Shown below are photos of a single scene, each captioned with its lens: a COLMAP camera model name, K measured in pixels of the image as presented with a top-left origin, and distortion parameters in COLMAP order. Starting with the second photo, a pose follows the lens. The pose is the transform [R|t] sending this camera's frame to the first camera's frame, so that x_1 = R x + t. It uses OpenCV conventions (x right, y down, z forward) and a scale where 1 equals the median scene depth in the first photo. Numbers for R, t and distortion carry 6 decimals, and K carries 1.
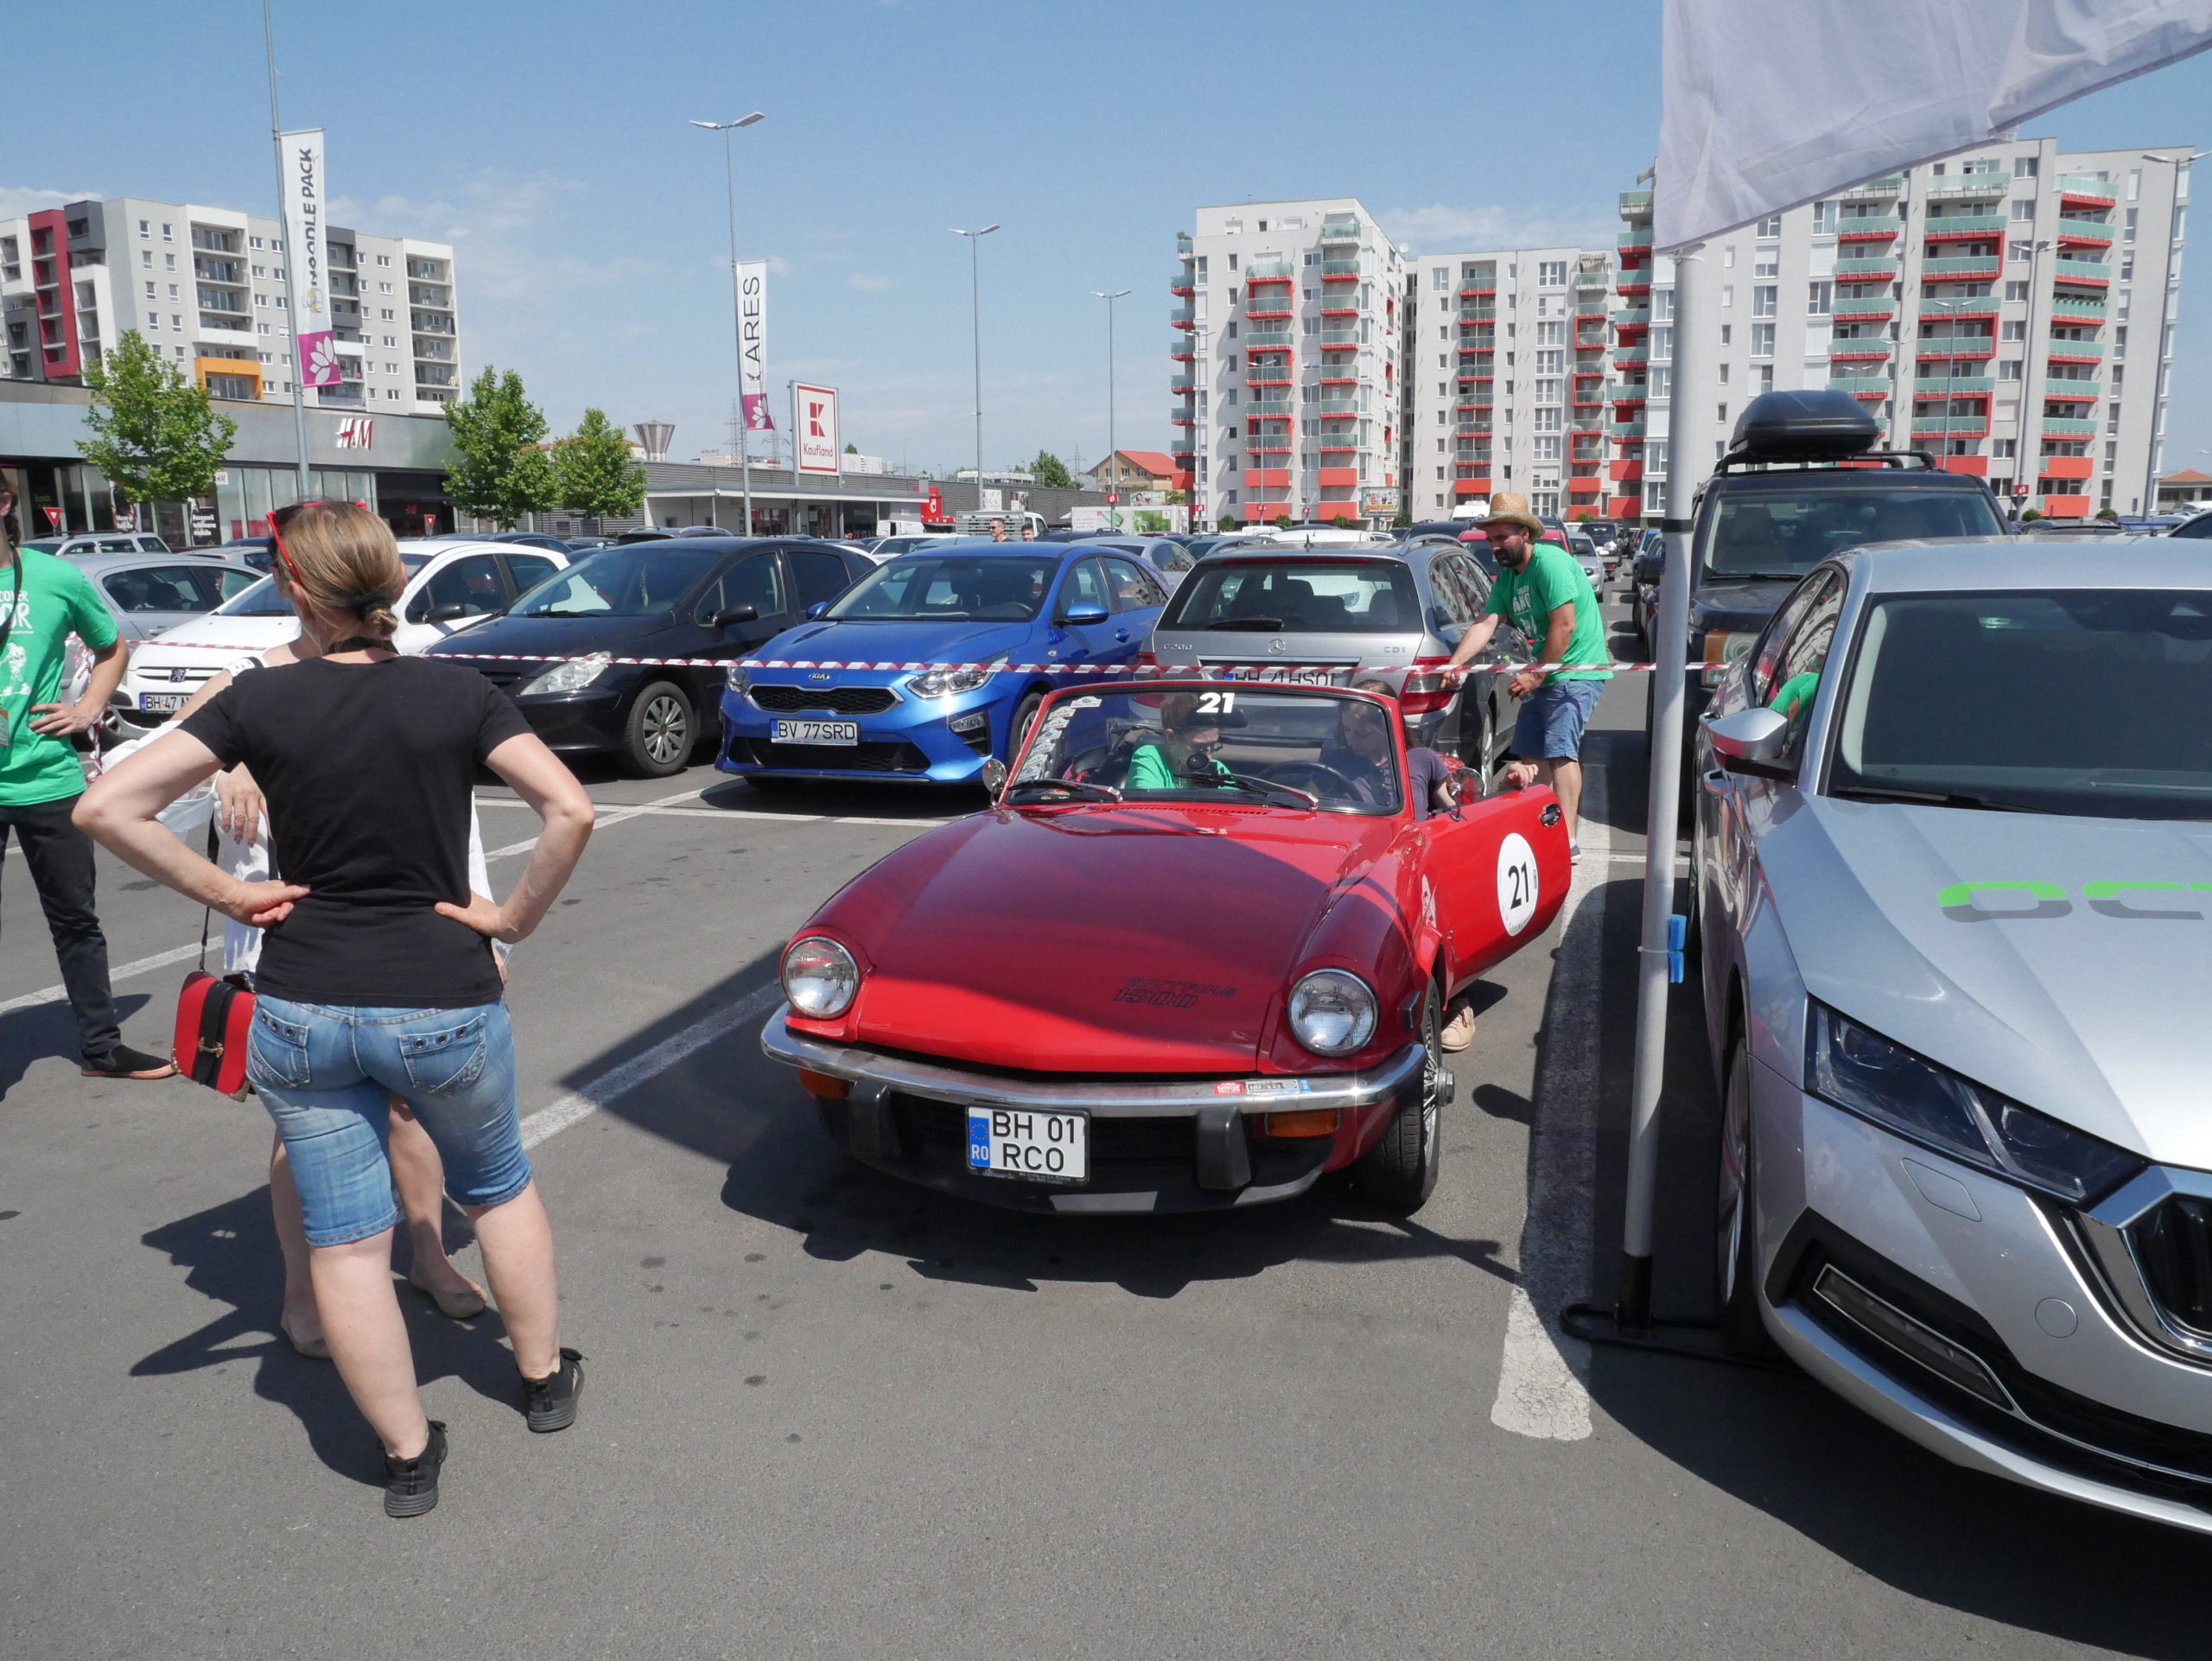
lens RADIAL K [[1605.4, 0, 1098.5], [0, 1605.4, 833.0], [0, 0, 1]] dist [-0.046209, 0.018018]
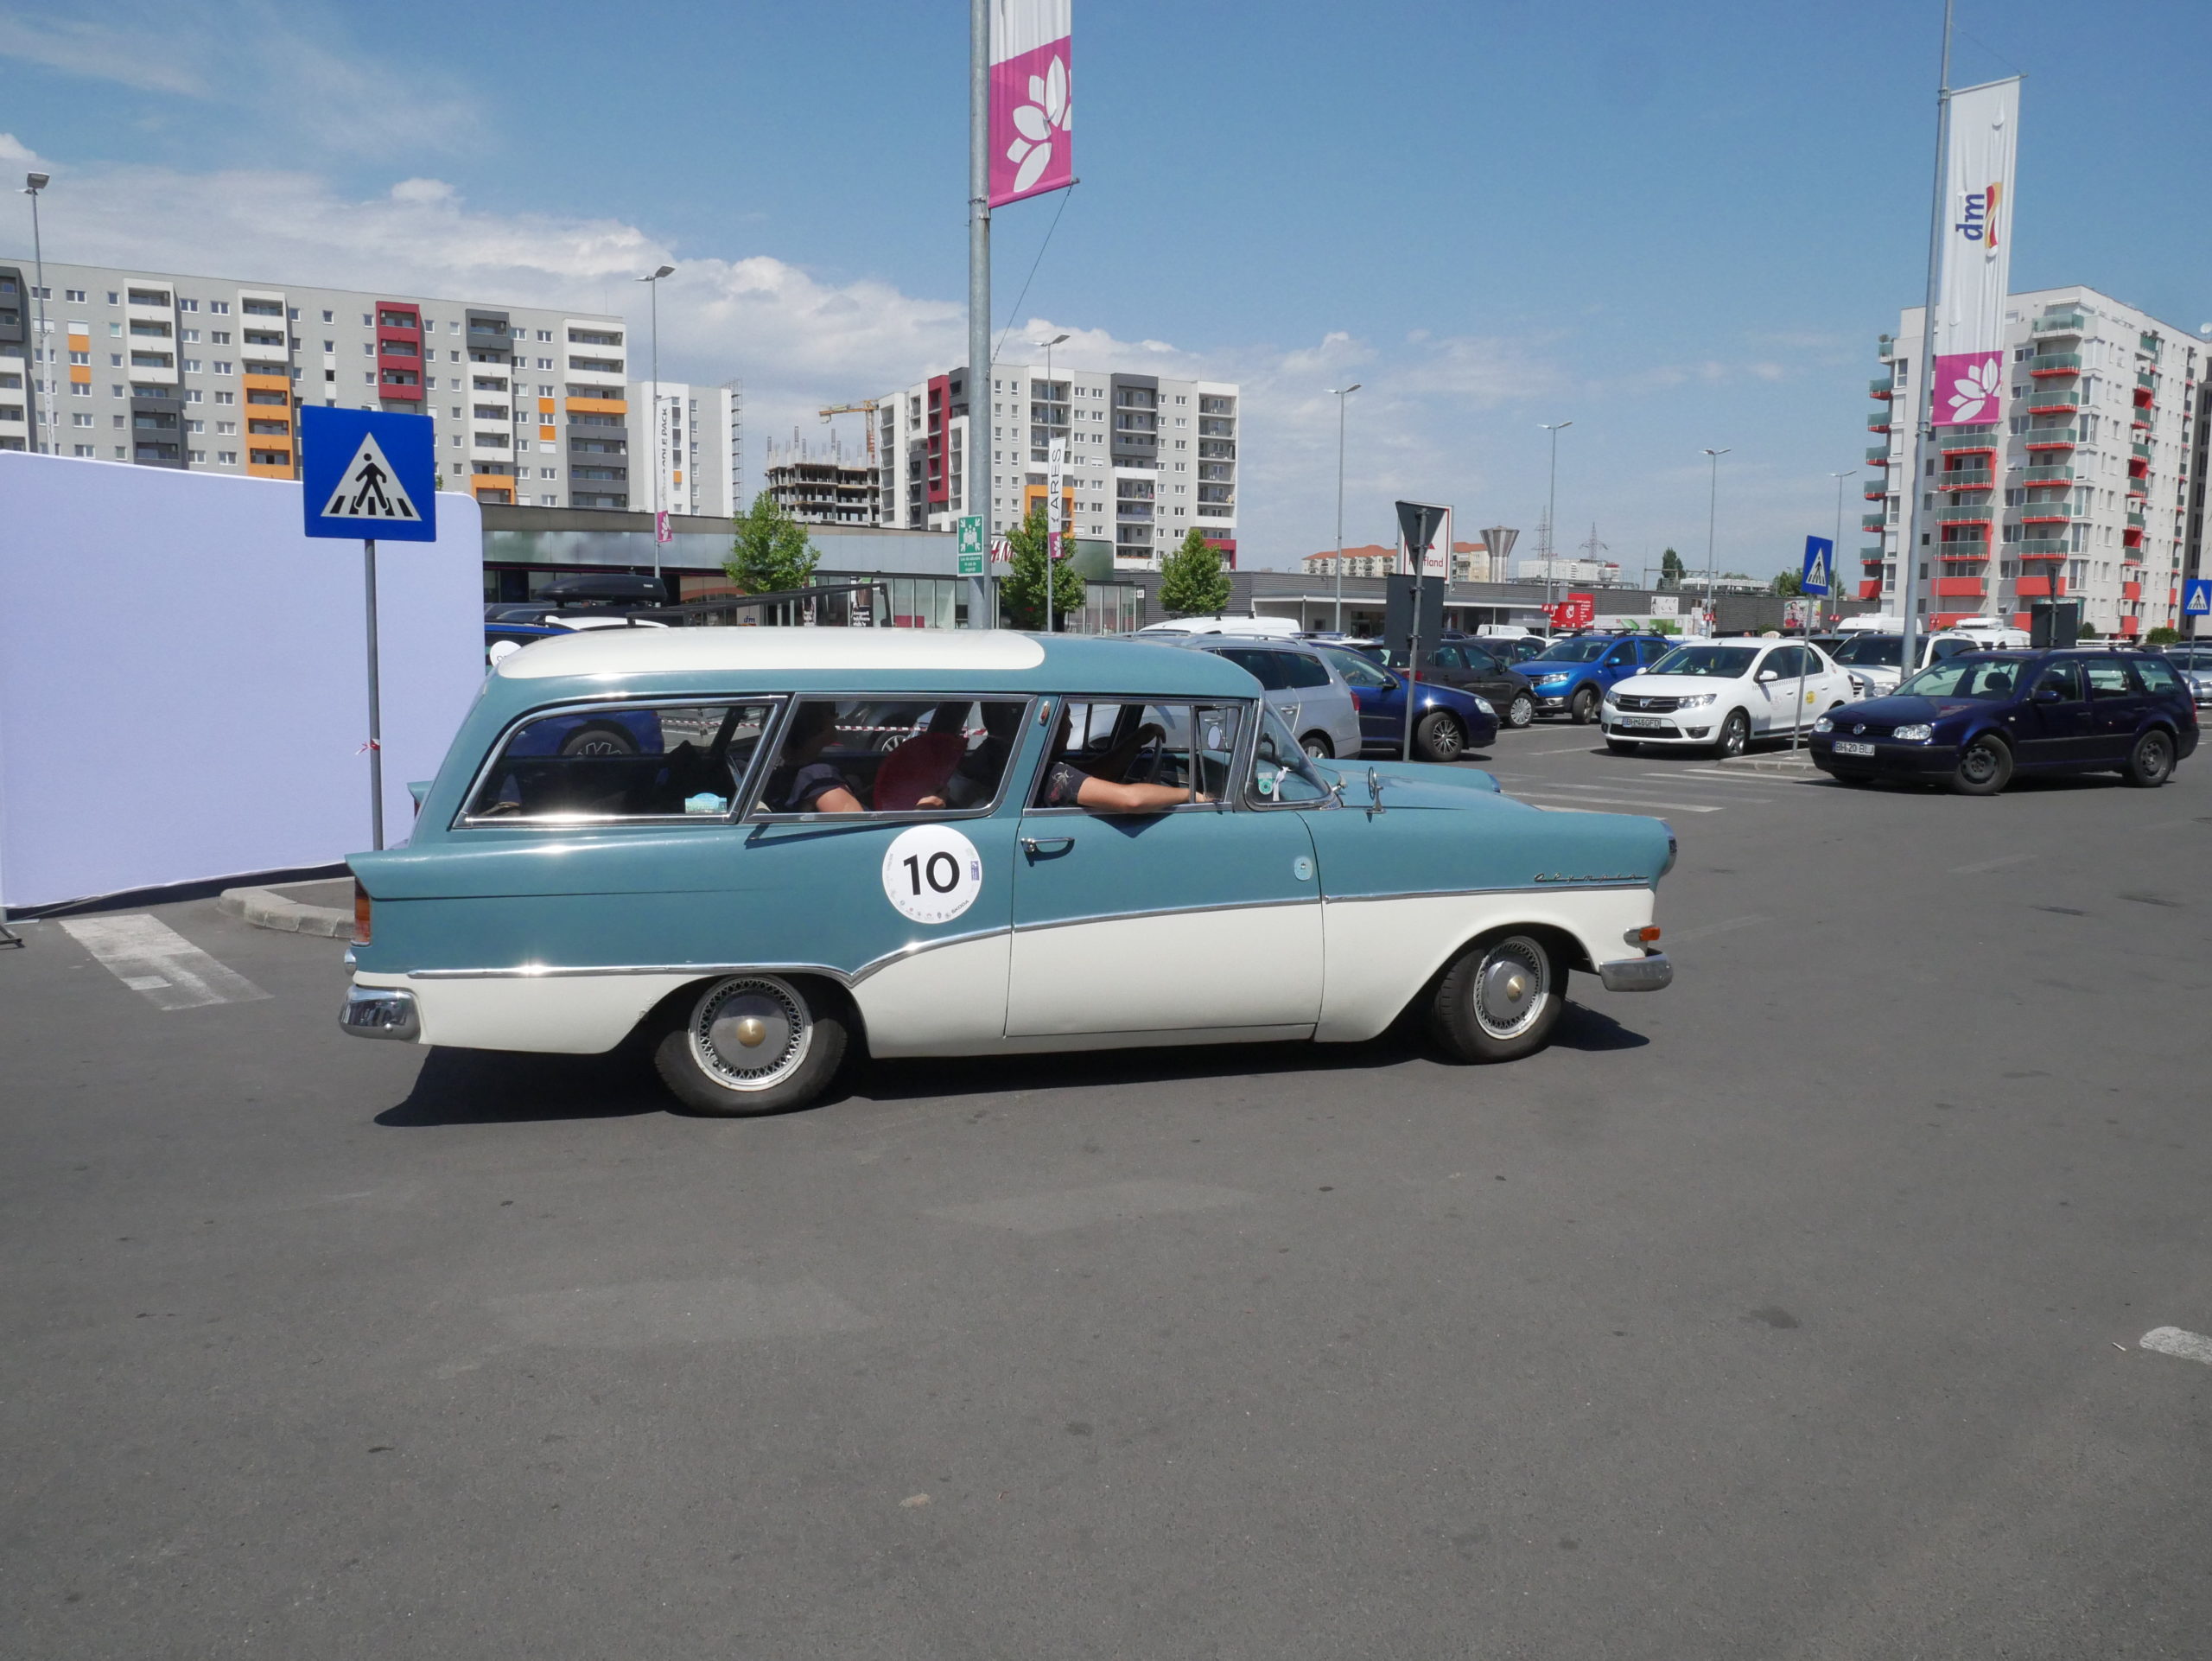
lens RADIAL K [[1619.5, 0, 1106.9], [0, 1619.5, 822.8], [0, 0, 1]] dist [-0.037214, 0.011122]
pose [[0.857399, 0.075450, -0.509092, 0.168883], [-0.110370, 0.993137, -0.038693, 0.007520], [0.502679, 0.089364, 0.859842, -0.048851]]
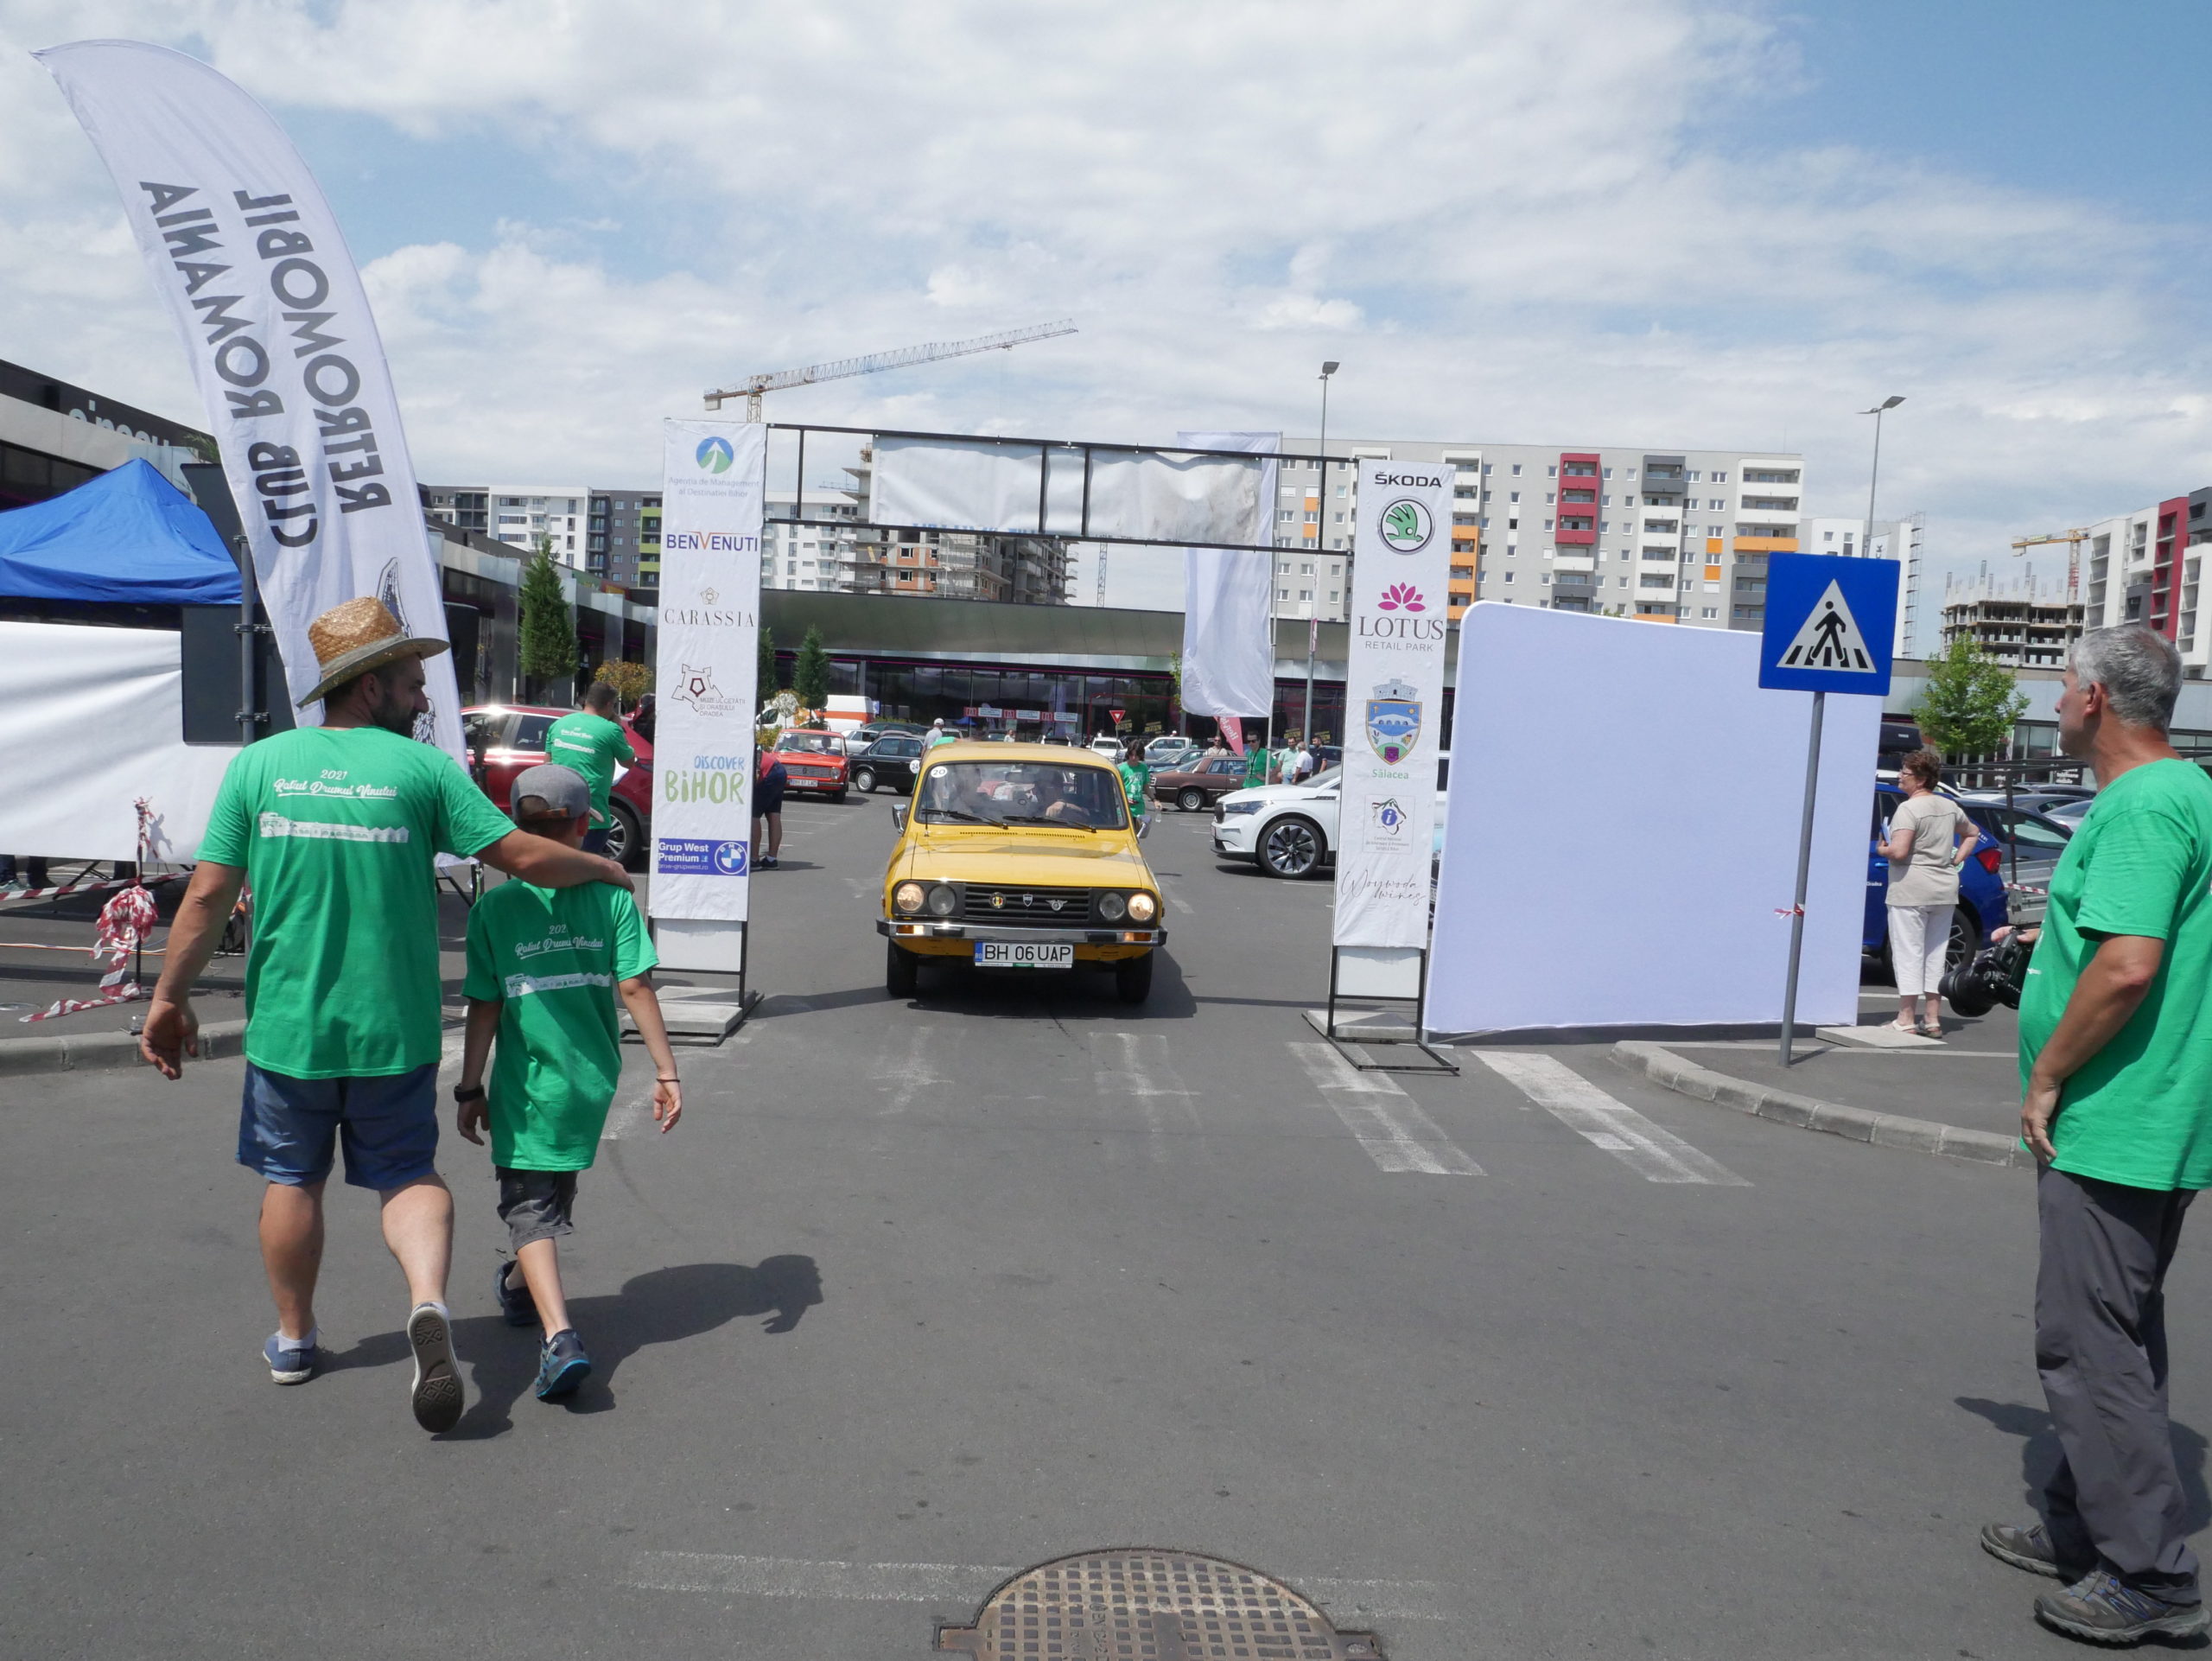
lens RADIAL K [[1625.1, 0, 1103.6], [0, 1625.1, 830.2], [0, 0, 1]] dist [-0.043109, 0.023313]
pose [[0.348168, 0.082615, -0.933785, 0.158380], [-0.229243, 0.973369, 0.000642, 0.008119], [0.908970, 0.213840, 0.357835, -0.053838]]
